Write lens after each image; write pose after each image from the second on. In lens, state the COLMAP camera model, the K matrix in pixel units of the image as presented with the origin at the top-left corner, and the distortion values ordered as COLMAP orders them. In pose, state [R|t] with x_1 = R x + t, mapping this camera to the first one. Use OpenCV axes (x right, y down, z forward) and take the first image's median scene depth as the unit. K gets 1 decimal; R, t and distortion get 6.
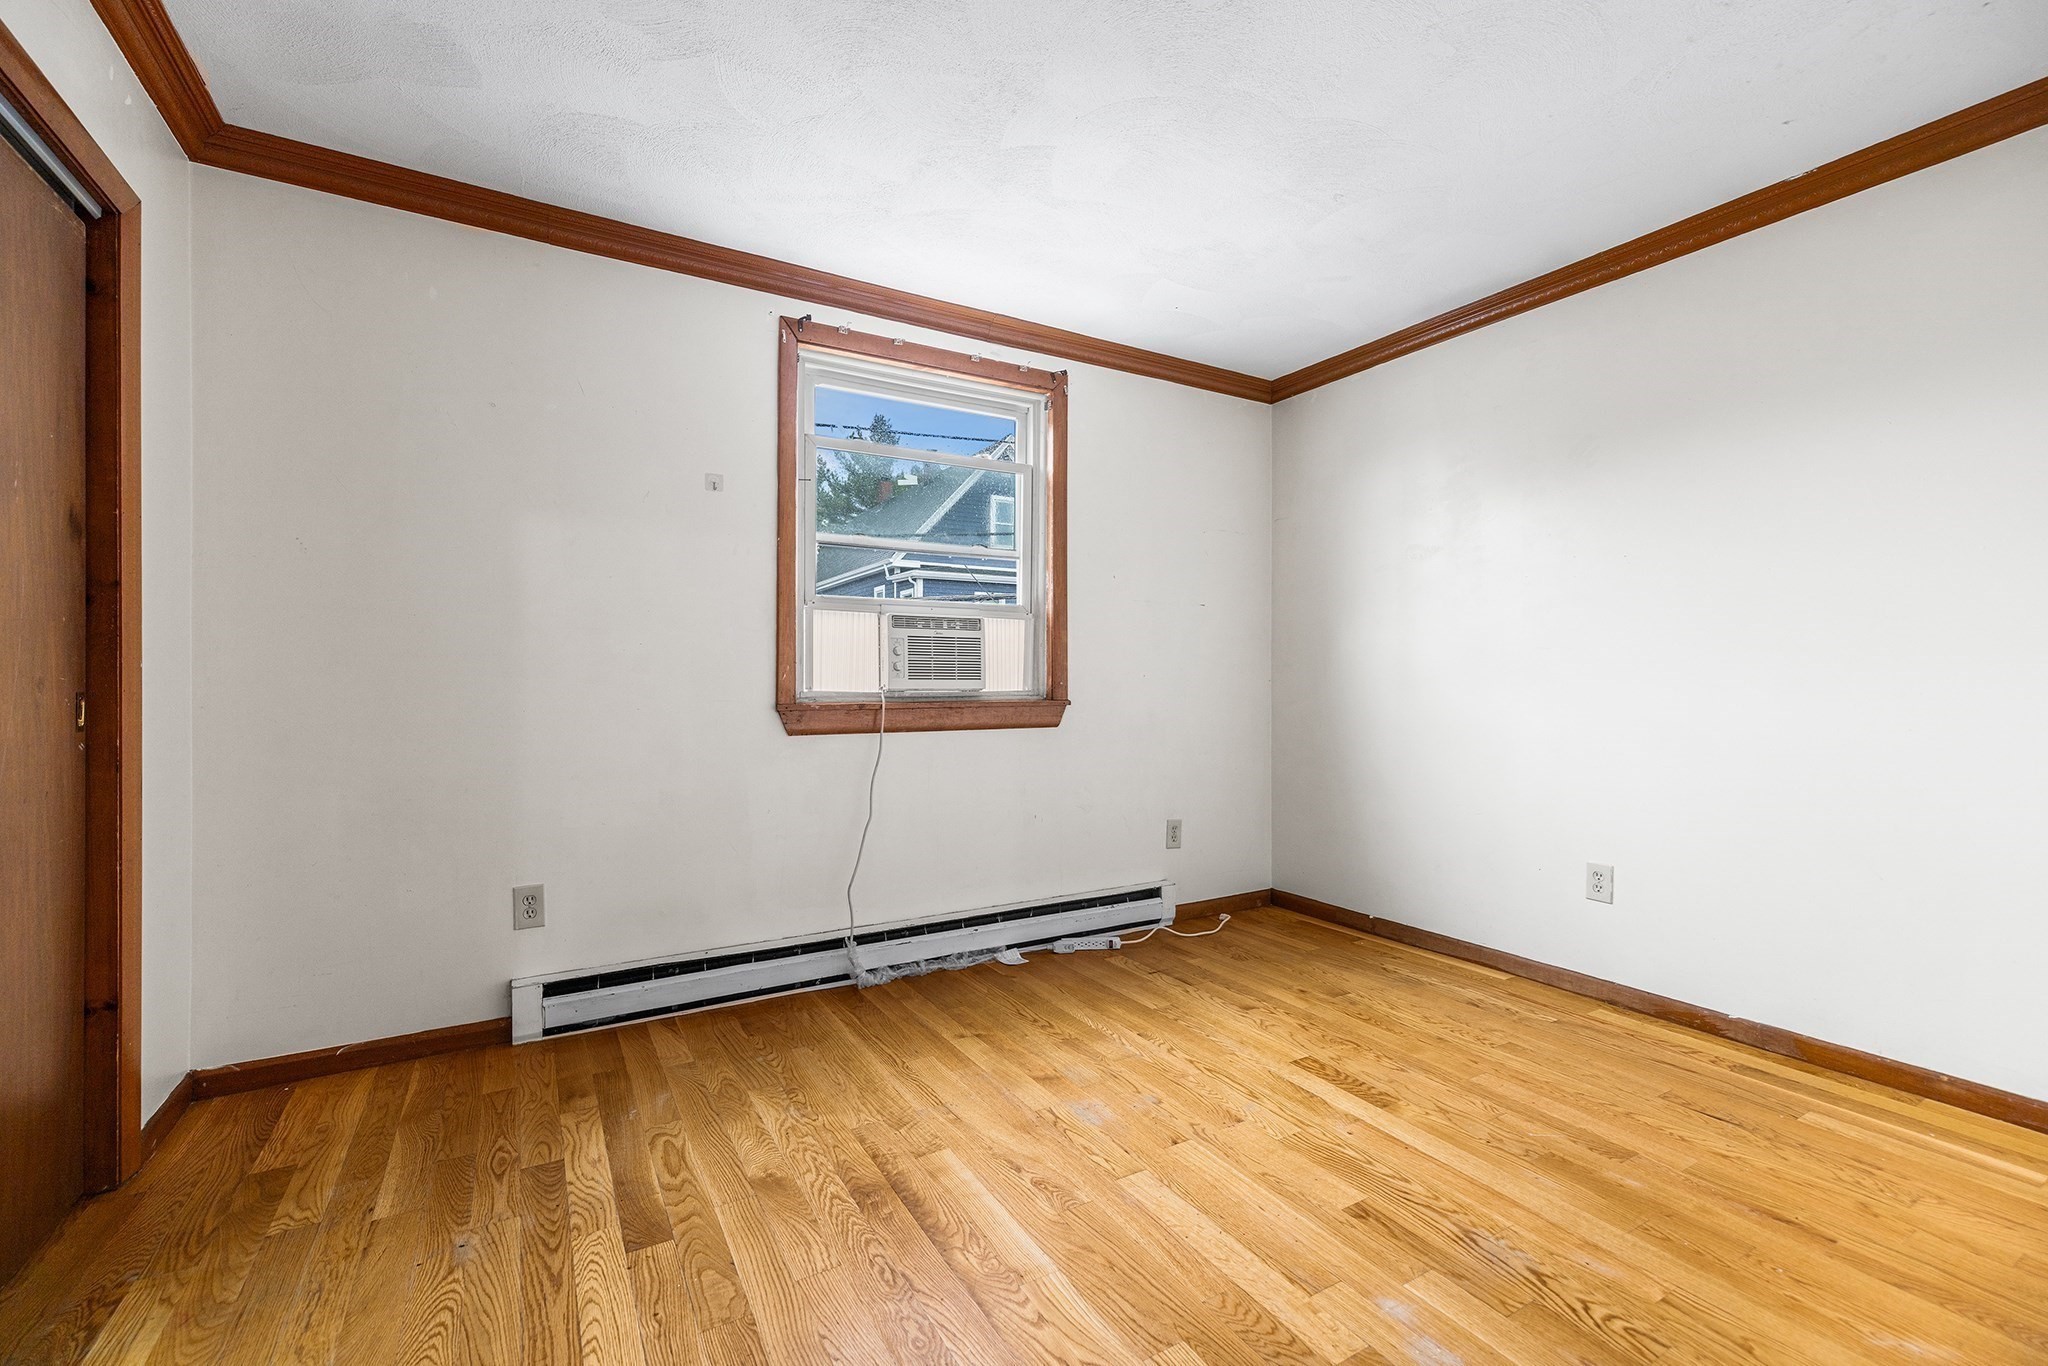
lens RADIAL K [[867.7, 0, 1020.0], [0, 867.7, 682.7], [0, 0, 1]] dist [0.000580, 0.000155]
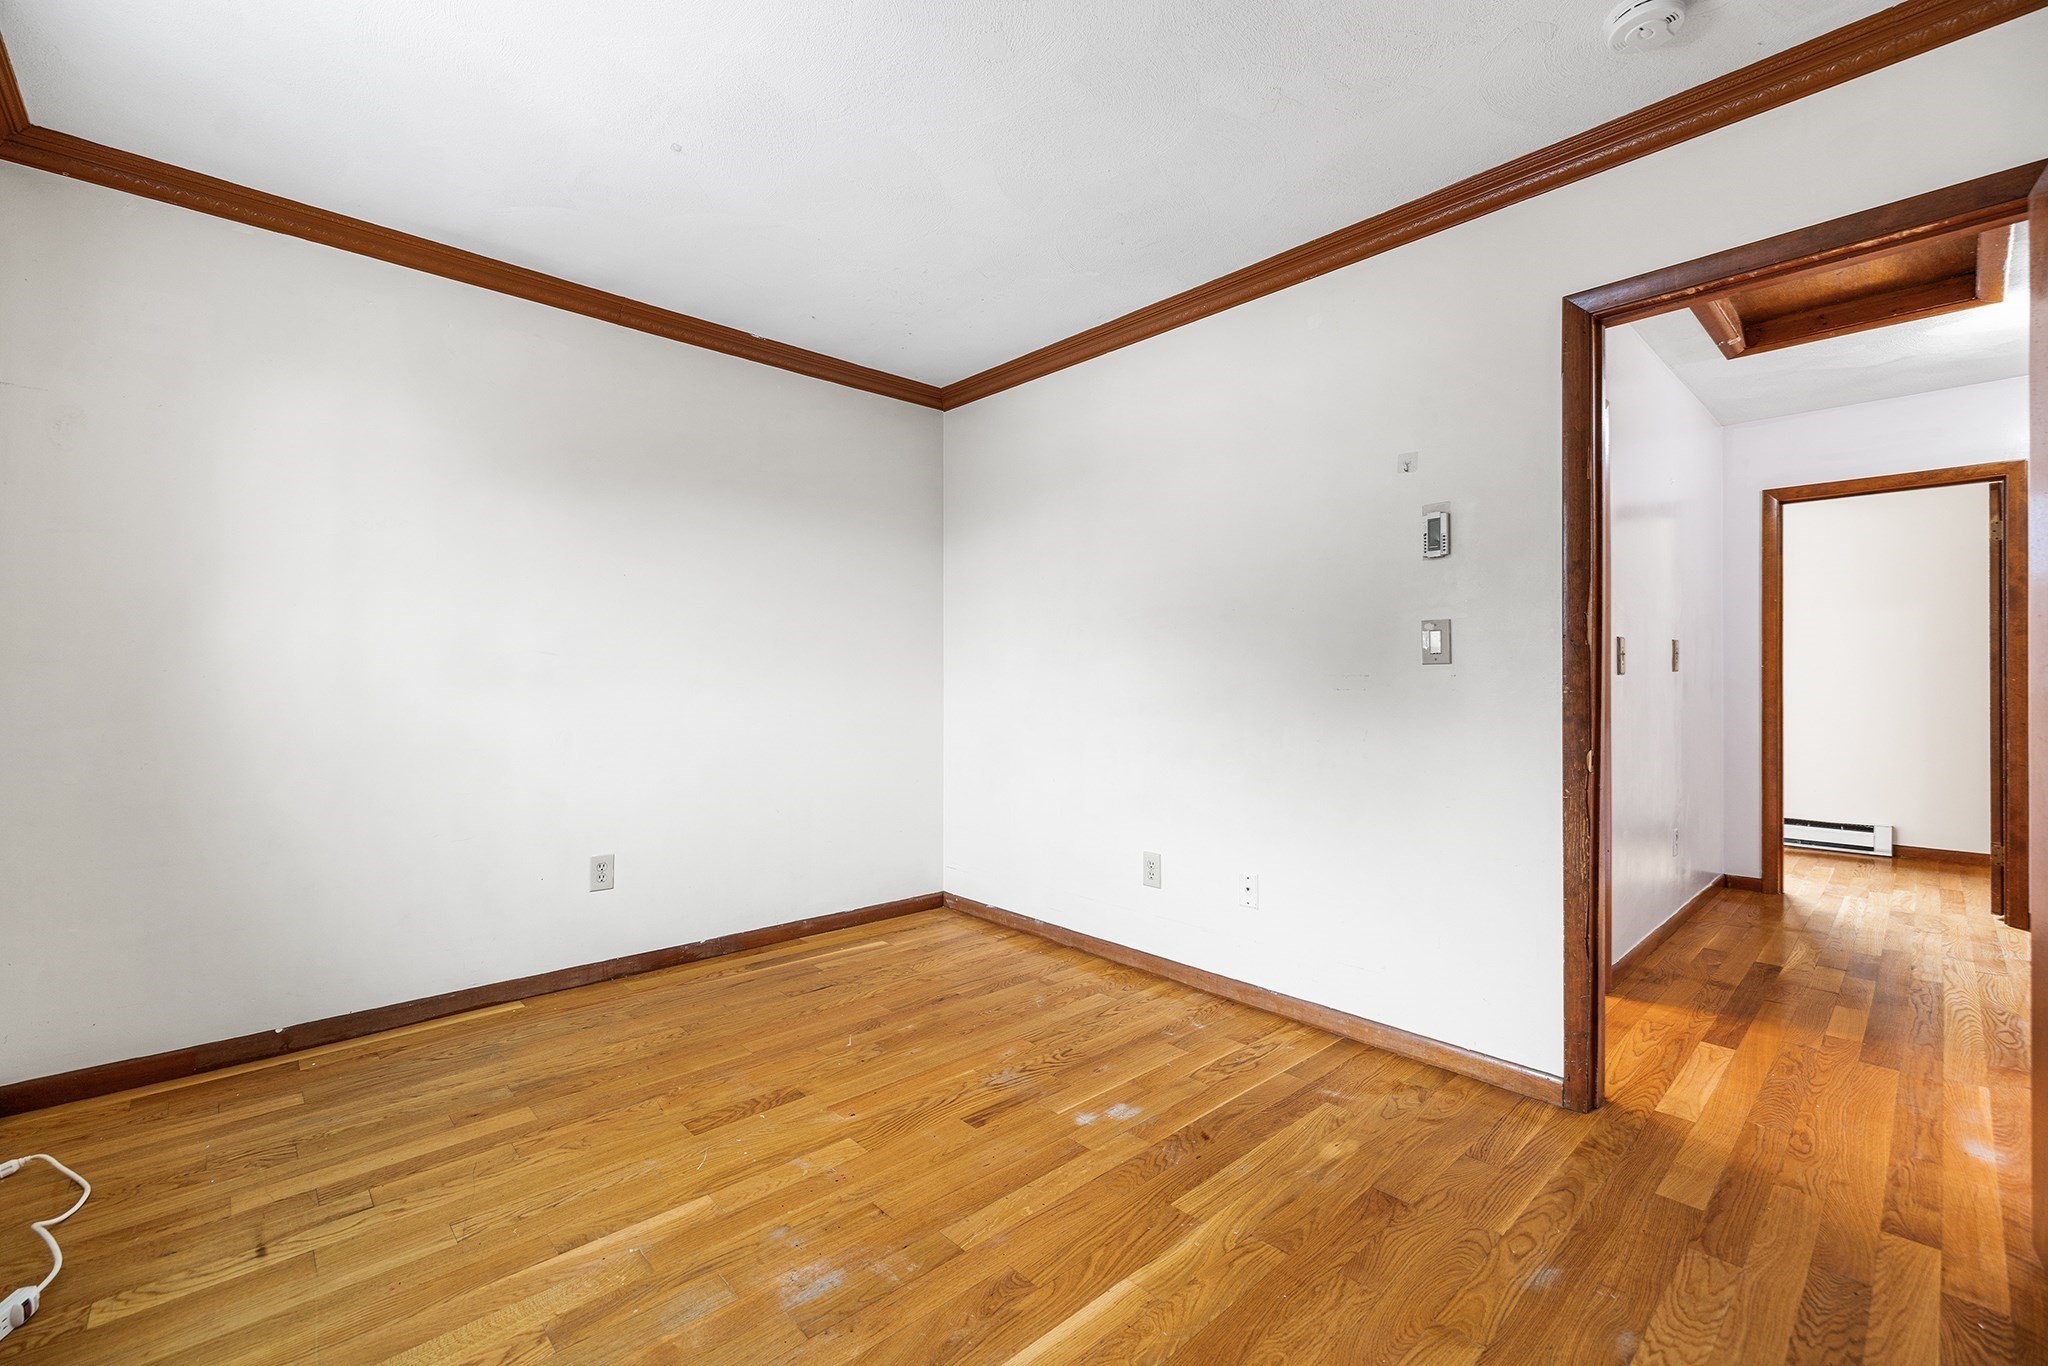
lens RADIAL K [[867.7, 0, 1019.3], [0, 867.7, 679.7], [0, 0, 1]] dist [0.000580, 0.000155]
pose [[-0.222592, -0.002921, 0.974907, -0.561279], [-0.001080, 0.999996, 0.002750, -0.013597], [-0.974911, -0.000441, -0.222595, 0.832738]]
